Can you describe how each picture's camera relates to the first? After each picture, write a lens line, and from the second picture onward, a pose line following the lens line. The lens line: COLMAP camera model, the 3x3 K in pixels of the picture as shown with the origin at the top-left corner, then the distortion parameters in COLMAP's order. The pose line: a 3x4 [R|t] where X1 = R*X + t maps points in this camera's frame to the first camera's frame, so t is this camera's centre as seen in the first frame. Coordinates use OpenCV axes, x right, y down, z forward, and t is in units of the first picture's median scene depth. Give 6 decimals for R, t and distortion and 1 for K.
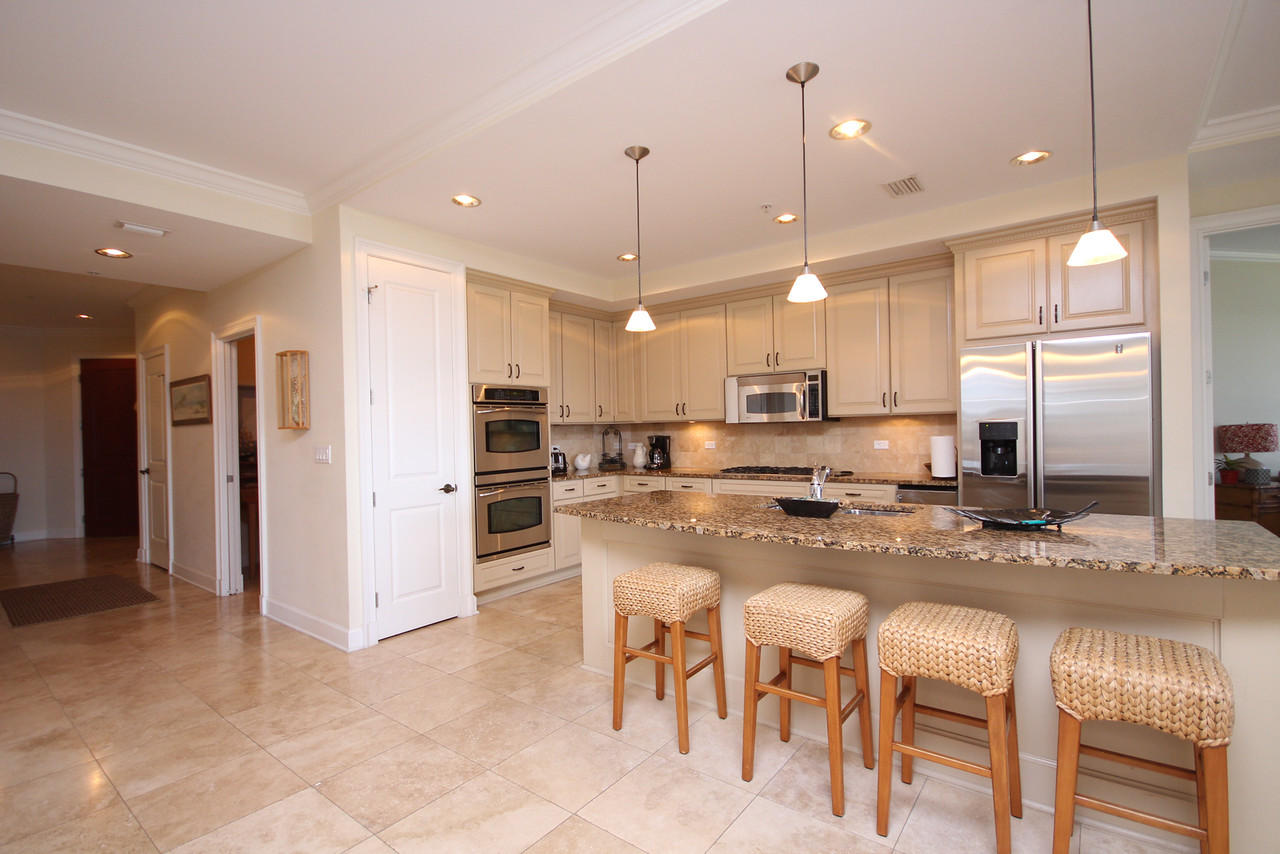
lens RADIAL K [[593.0, 0, 636.6], [0, 593.0, 430.7], [0, 0, 1]] dist [0.000436, -0.000640]
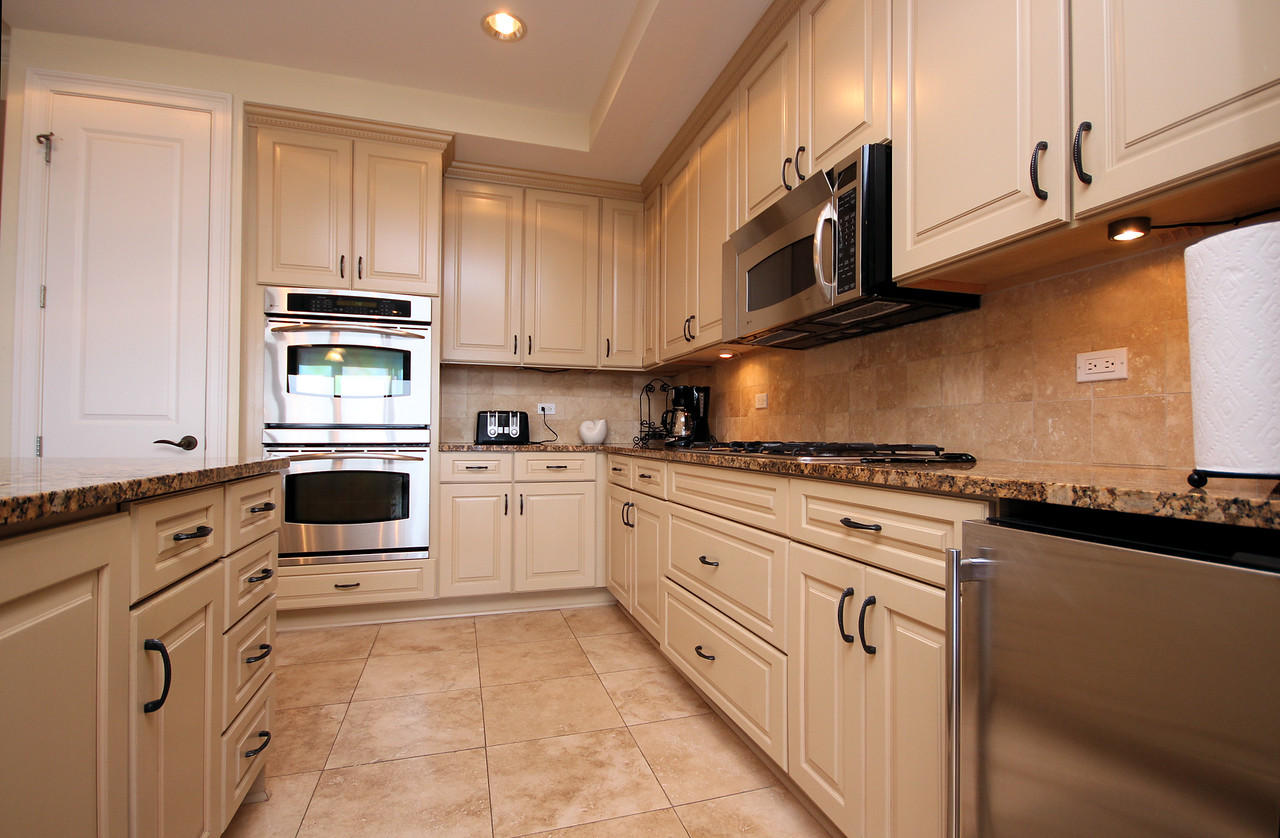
lens RADIAL K [[600.0, 0, 645.2], [0, 600.0, 426.2], [0, 0, 1]] dist [-0.002697, -0.000693]
pose [[0.820401, 0.019898, -0.571443, 0.401794], [-0.025439, 0.999675, -0.001712, 0.058845], [0.571223, 0.015941, 0.820640, 0.650426]]
